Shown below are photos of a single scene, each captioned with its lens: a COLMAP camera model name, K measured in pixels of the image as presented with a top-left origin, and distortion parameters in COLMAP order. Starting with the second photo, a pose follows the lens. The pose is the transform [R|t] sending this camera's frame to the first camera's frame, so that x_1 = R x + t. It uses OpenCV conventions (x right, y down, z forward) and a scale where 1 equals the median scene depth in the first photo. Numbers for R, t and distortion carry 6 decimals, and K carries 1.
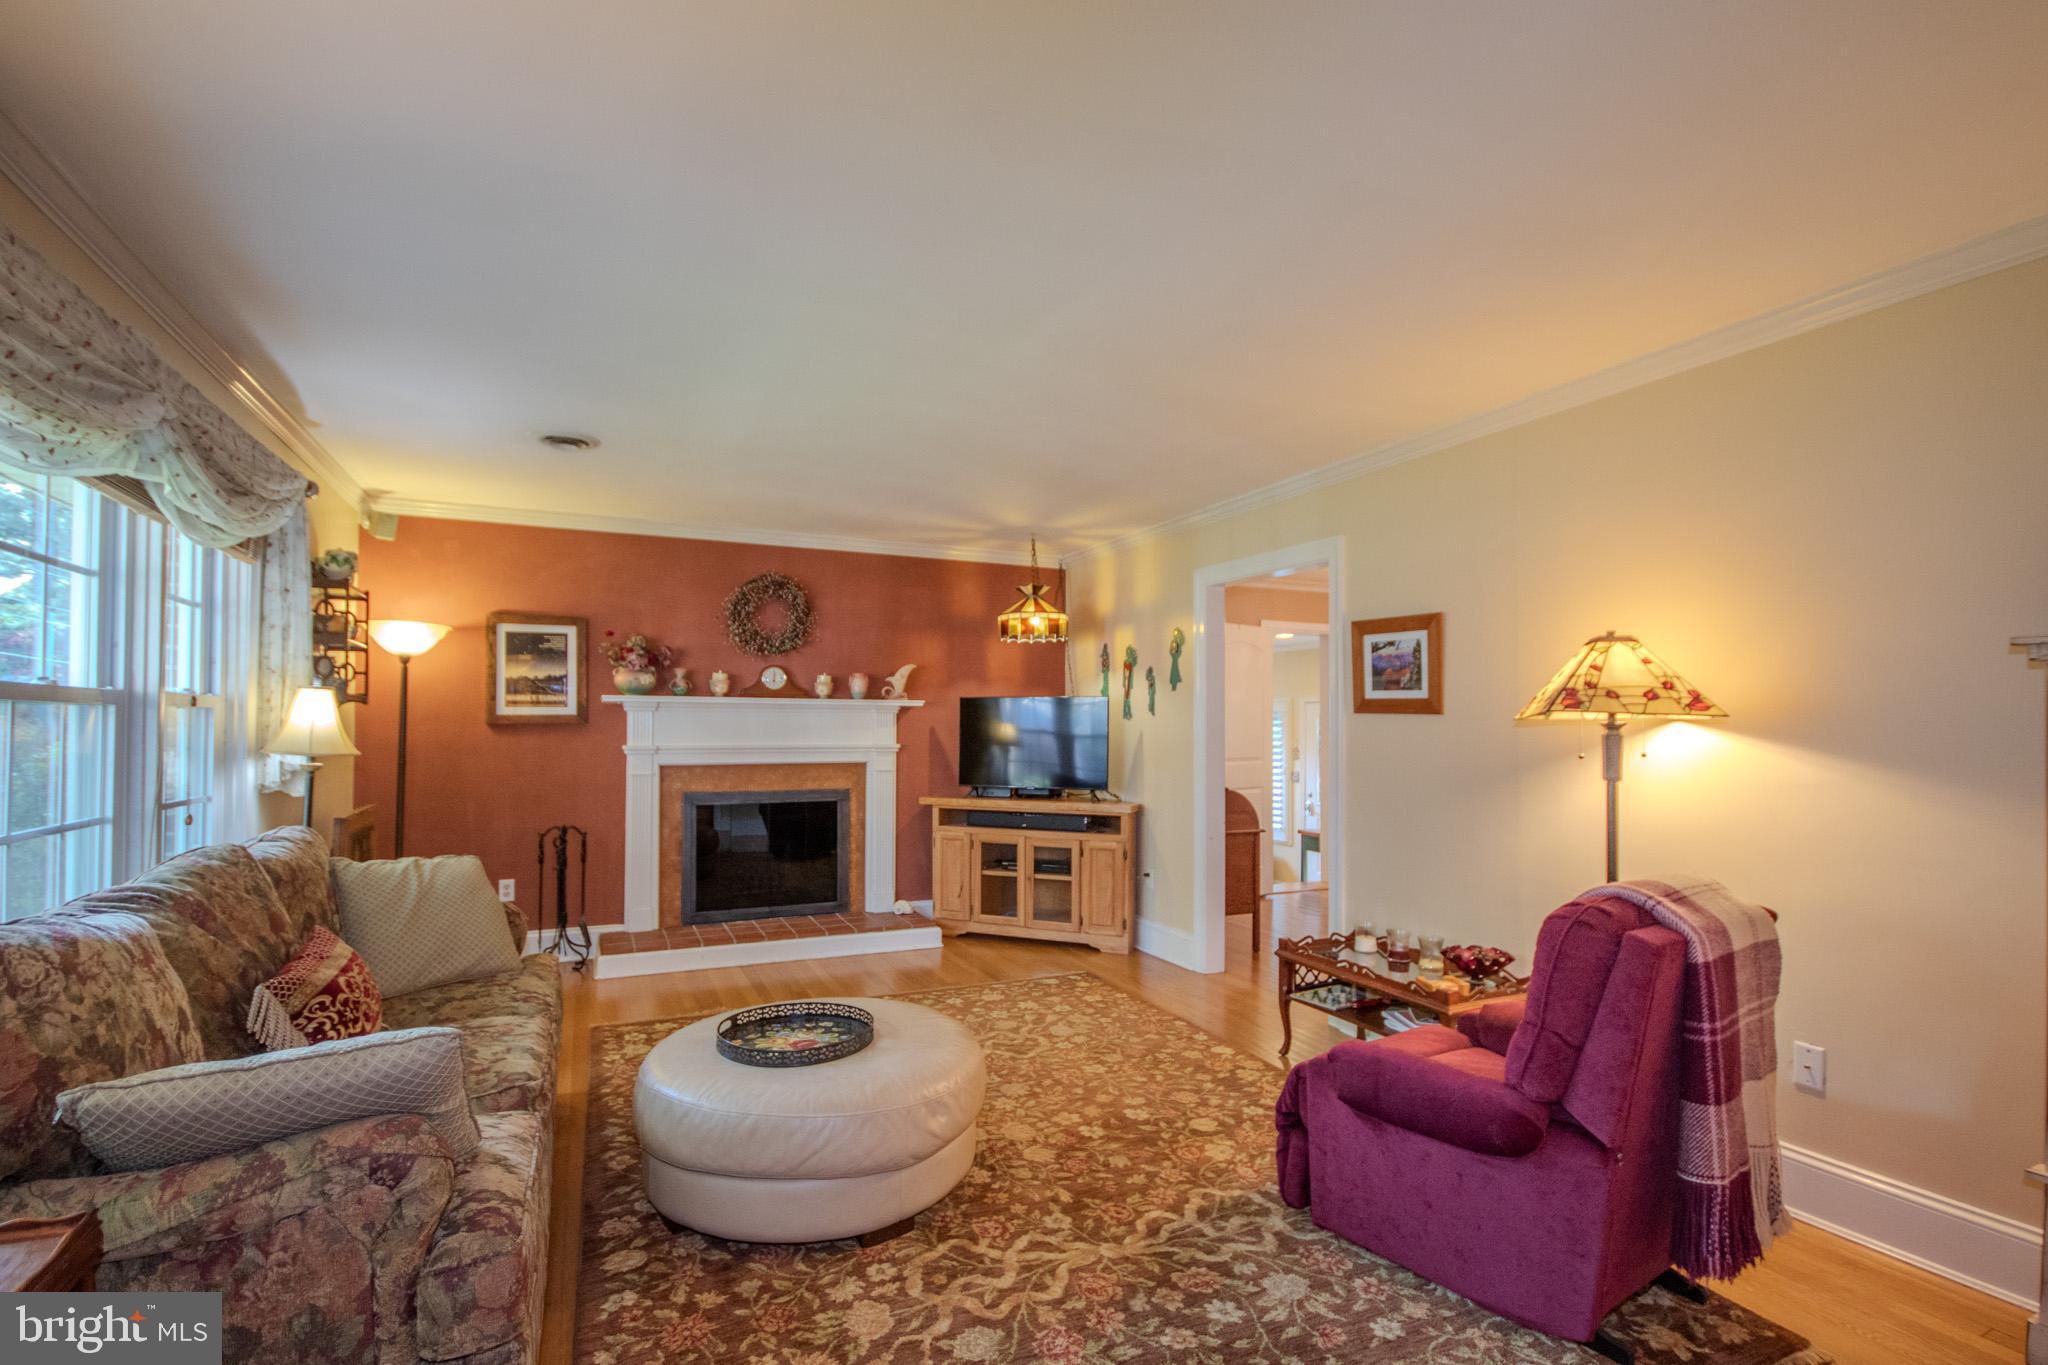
lens RADIAL K [[969.1, 0, 1038.5], [0, 969.1, 700.1], [0, 0, 1]] dist [-0.002835, -0.001425]
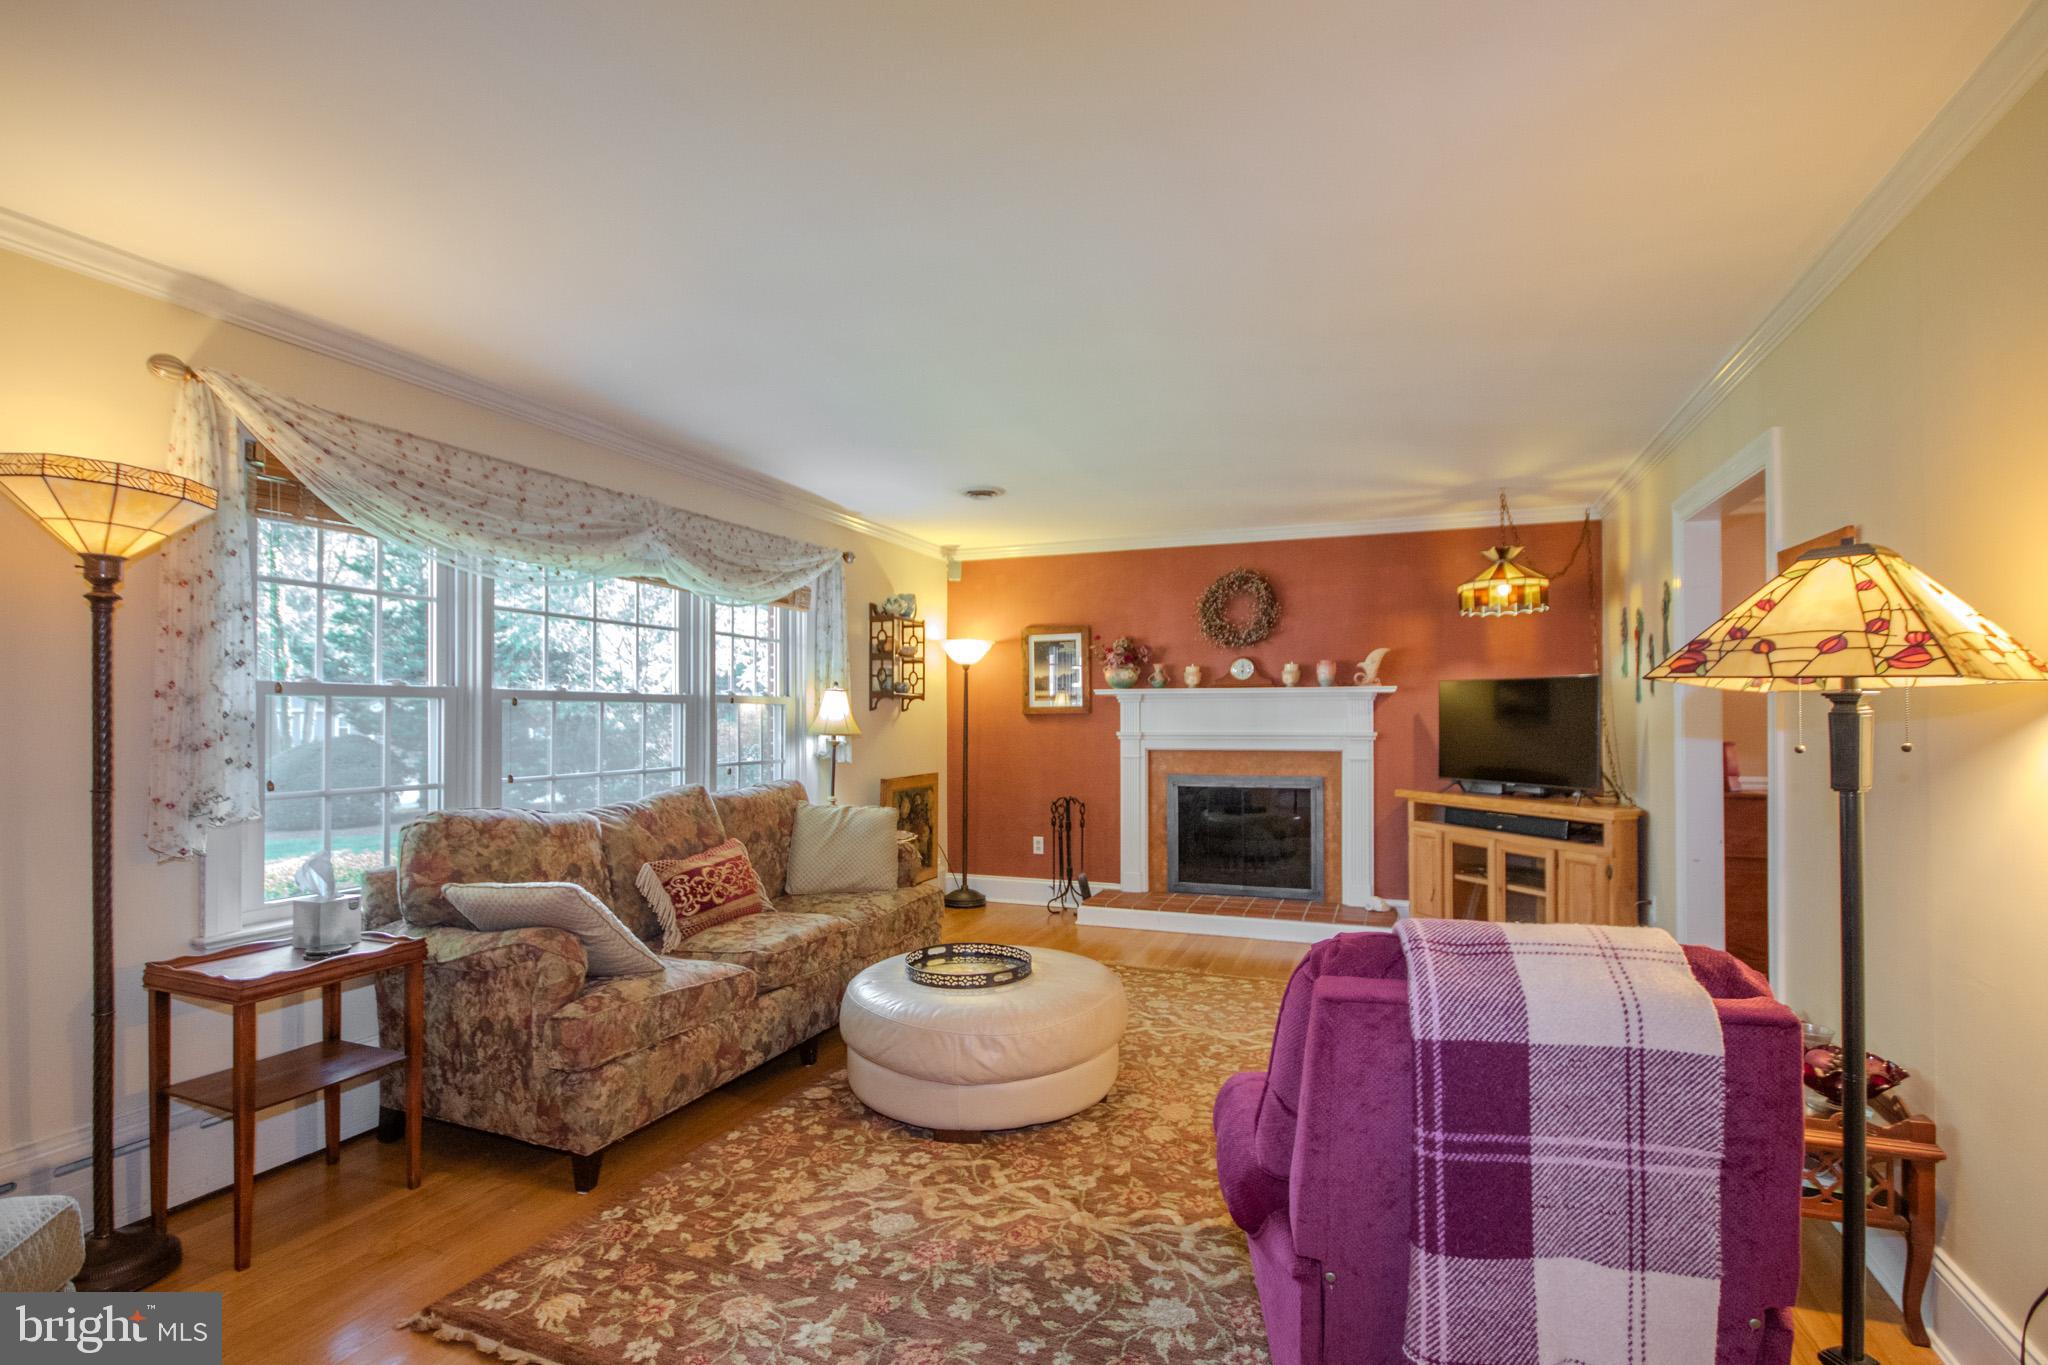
lens RADIAL K [[969.1, 0, 1034.1], [0, 969.1, 695.2], [0, 0, 1]] dist [-0.002835, -0.001425]
pose [[0.686796, -0.022418, -0.726505, 0.356804], [0.024809, 0.999665, -0.007394, 0.008801], [0.726427, -0.012946, 0.687122, 0.117867]]
